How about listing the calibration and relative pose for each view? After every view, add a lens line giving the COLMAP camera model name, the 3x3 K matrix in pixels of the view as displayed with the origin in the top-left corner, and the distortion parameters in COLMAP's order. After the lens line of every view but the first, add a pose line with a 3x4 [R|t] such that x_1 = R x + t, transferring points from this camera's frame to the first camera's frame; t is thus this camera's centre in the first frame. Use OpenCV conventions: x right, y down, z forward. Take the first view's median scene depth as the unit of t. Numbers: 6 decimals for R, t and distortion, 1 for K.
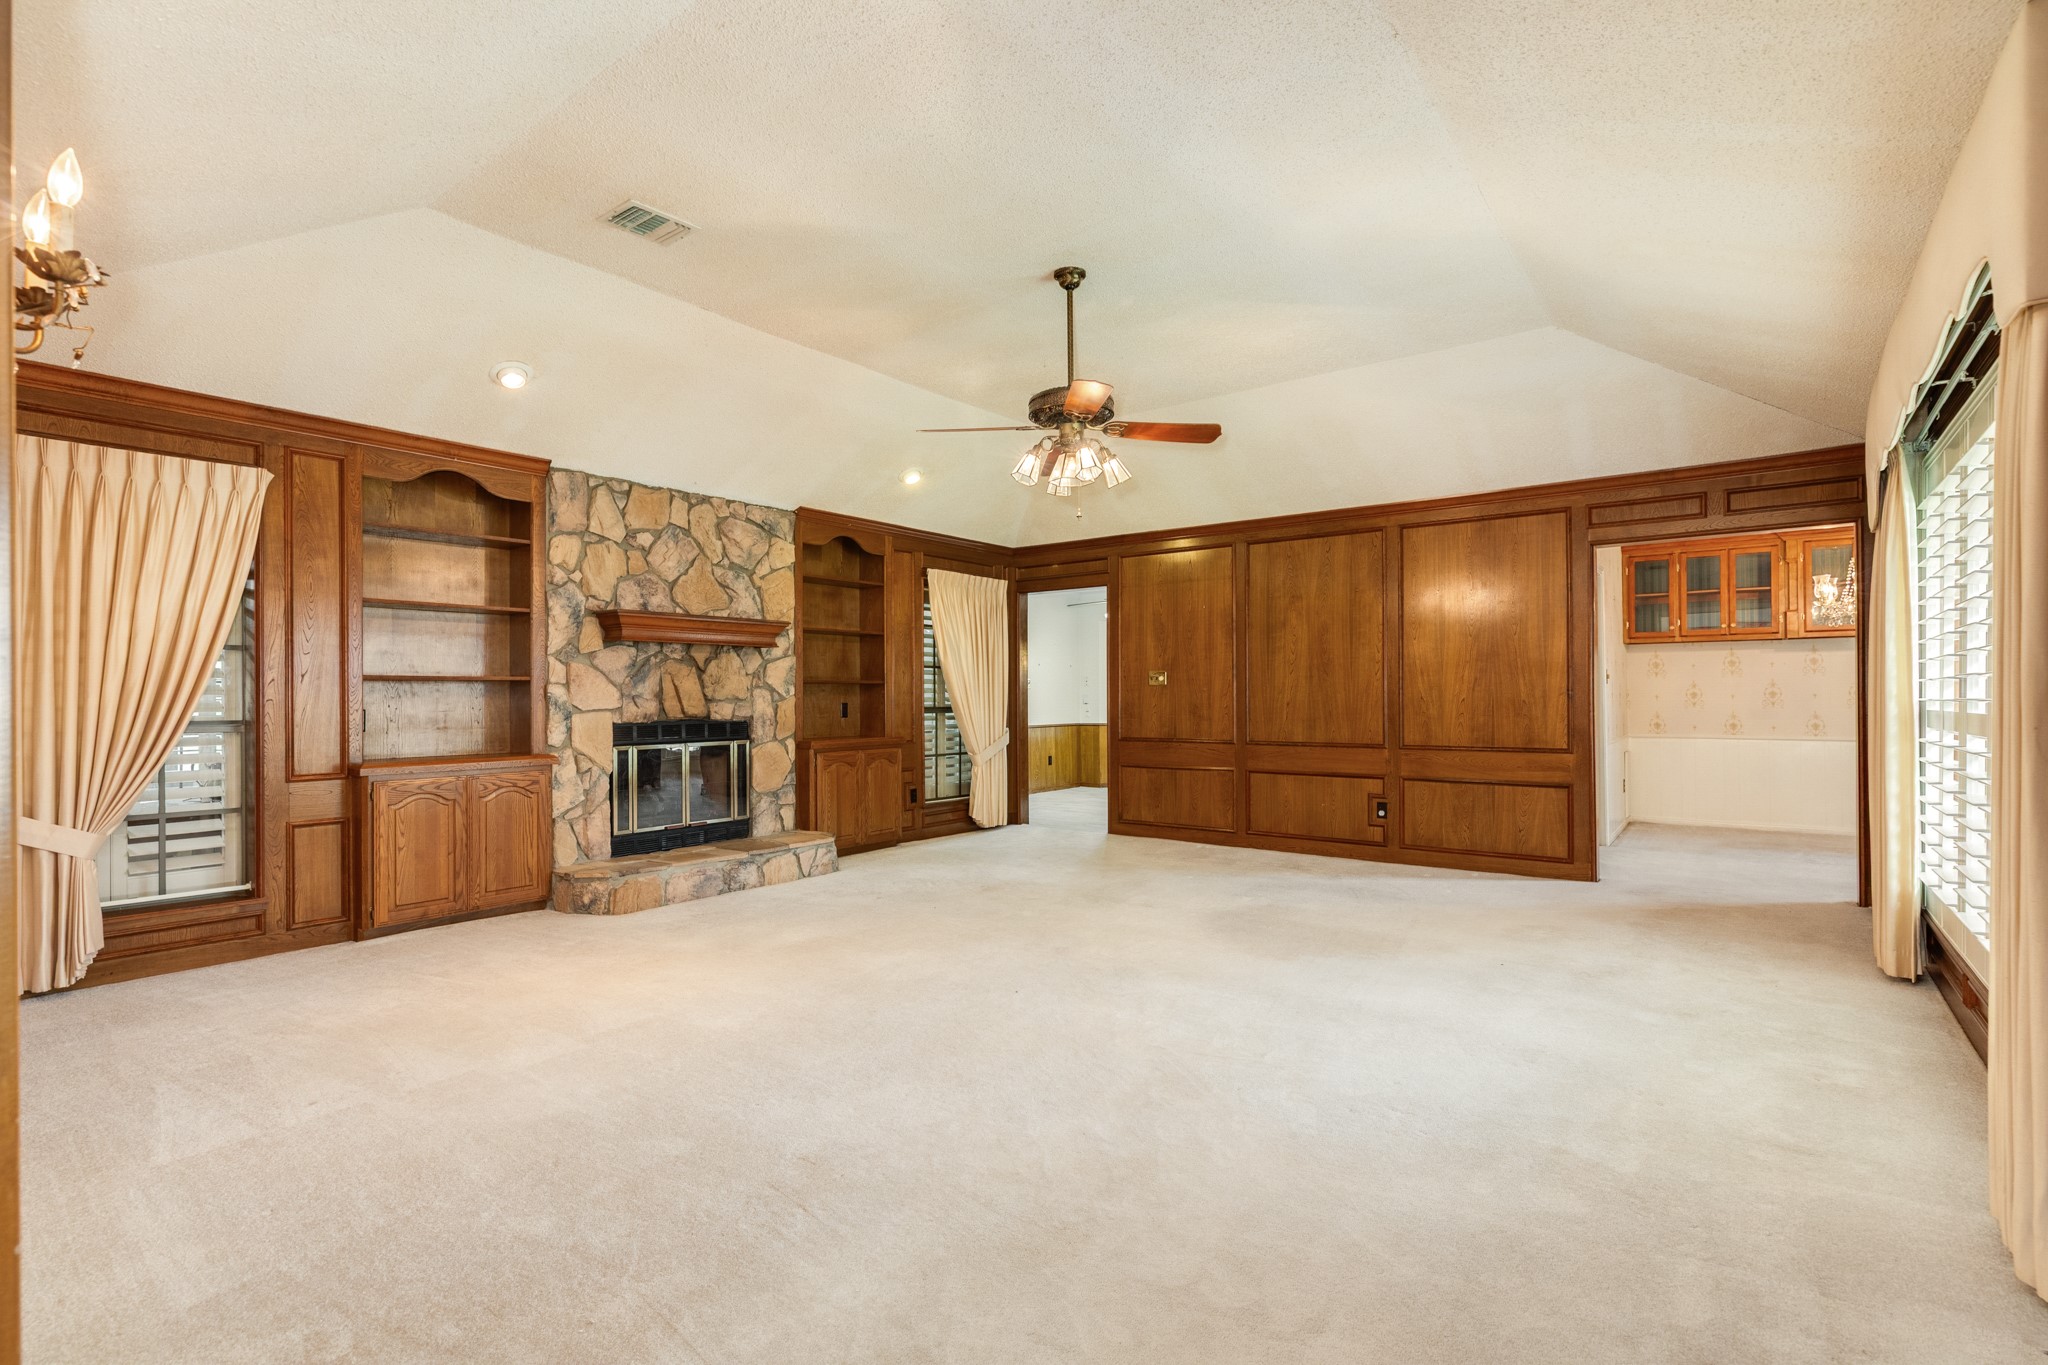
lens RADIAL K [[967.9, 0, 1024.0], [0, 967.9, 682.5], [0, 0, 1]] dist [-0.000824, -0.000630]
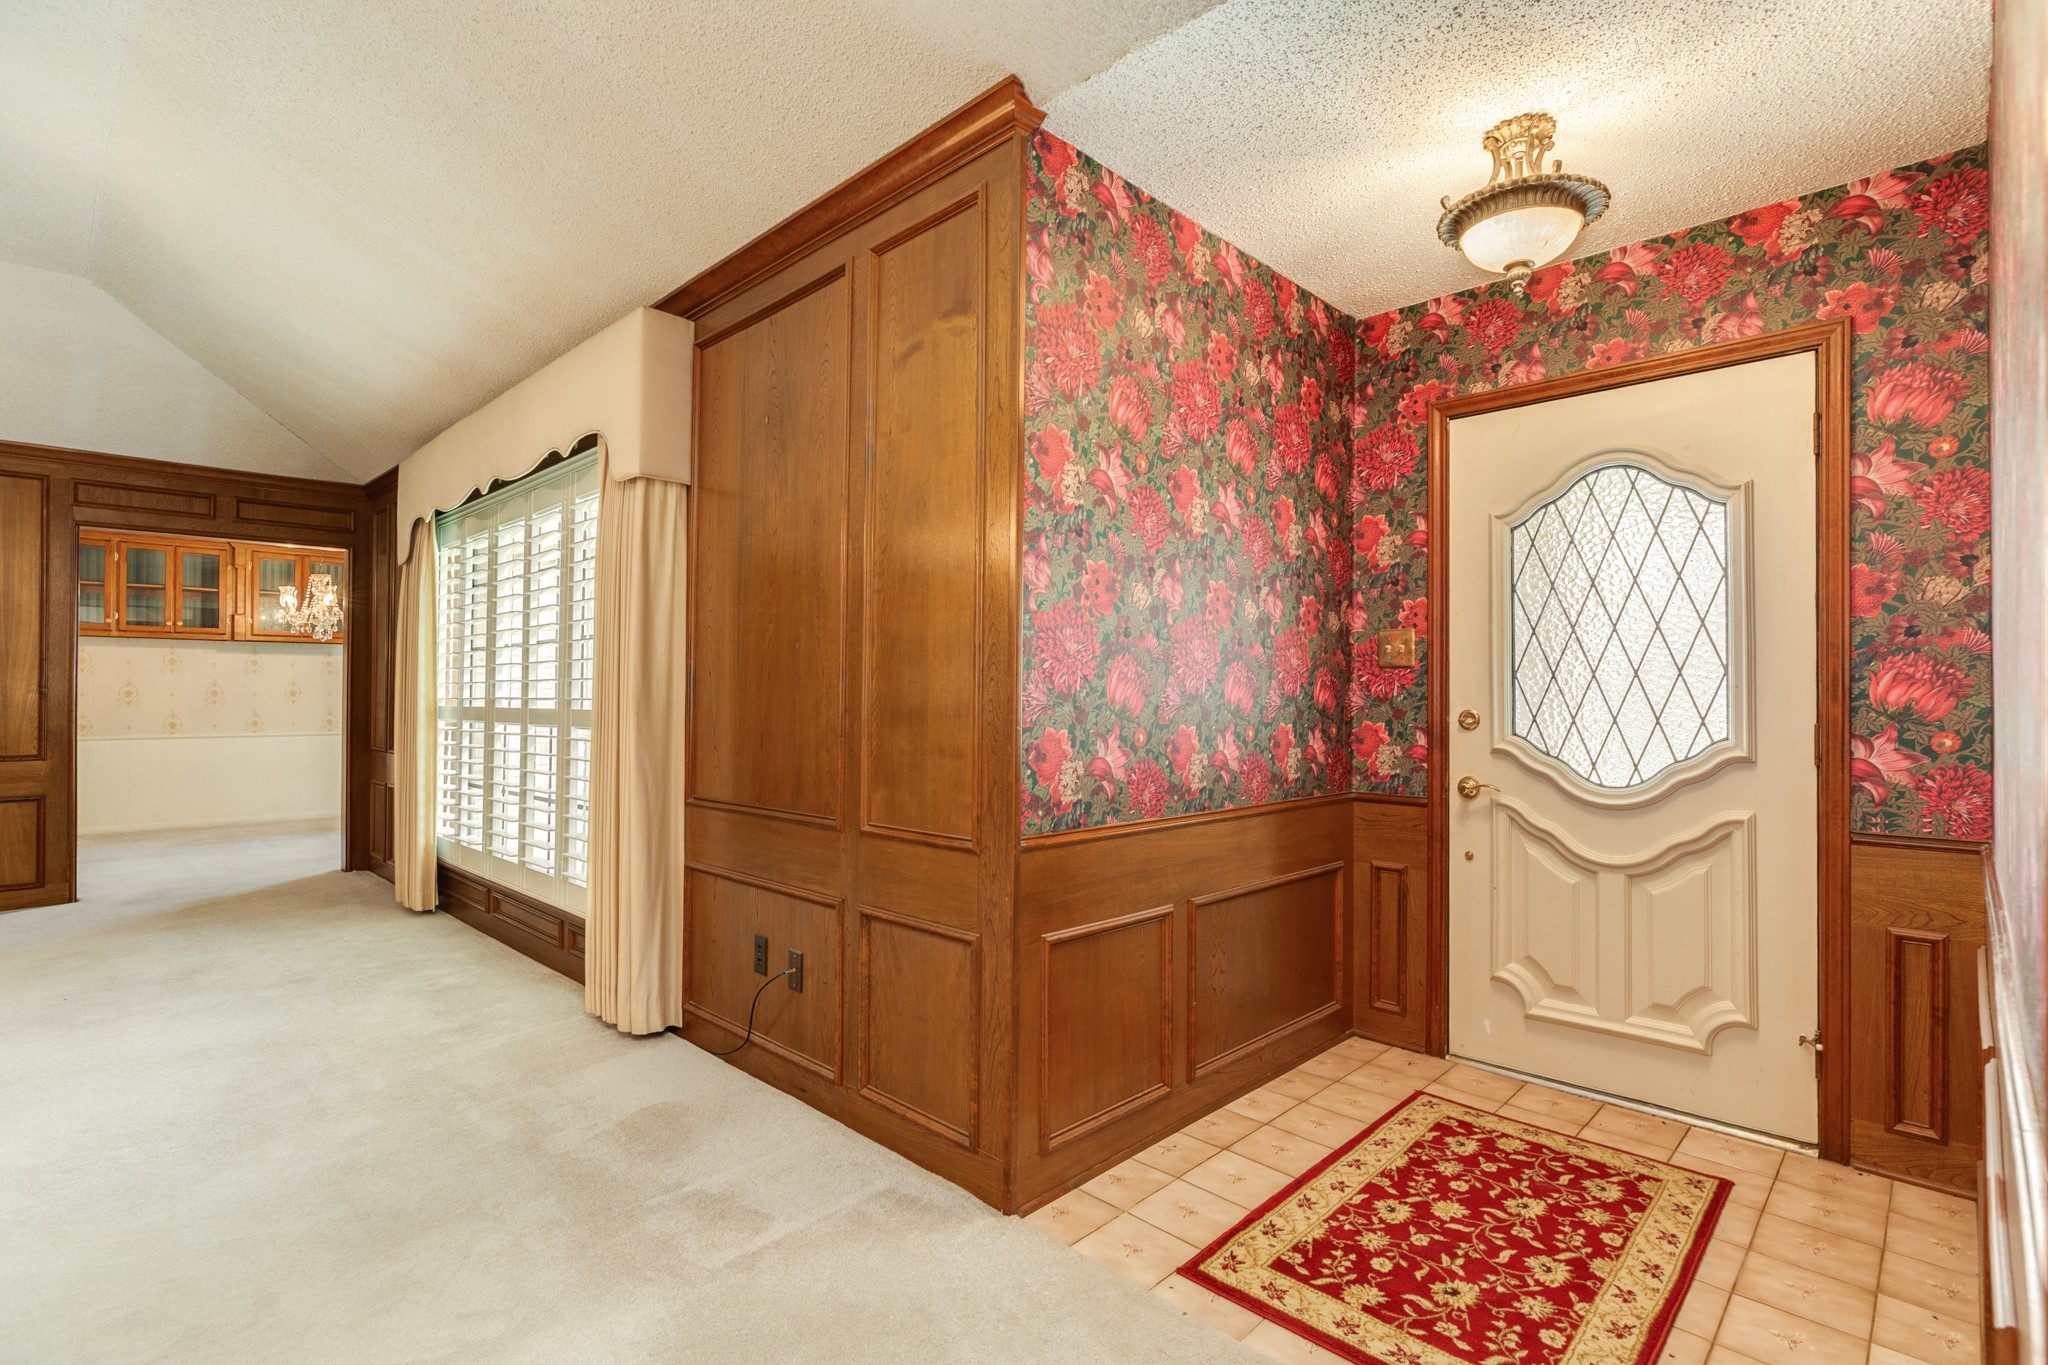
lens RADIAL K [[967.9, 0, 1024.0], [0, 967.9, 682.5], [0, 0, 1]] dist [-0.000824, -0.000630]
pose [[0.124463, 0.017716, 0.992066, -0.183931], [-0.018091, 0.999715, -0.015583, 0.001417], [-0.992059, -0.016008, 0.124748, 0.022370]]
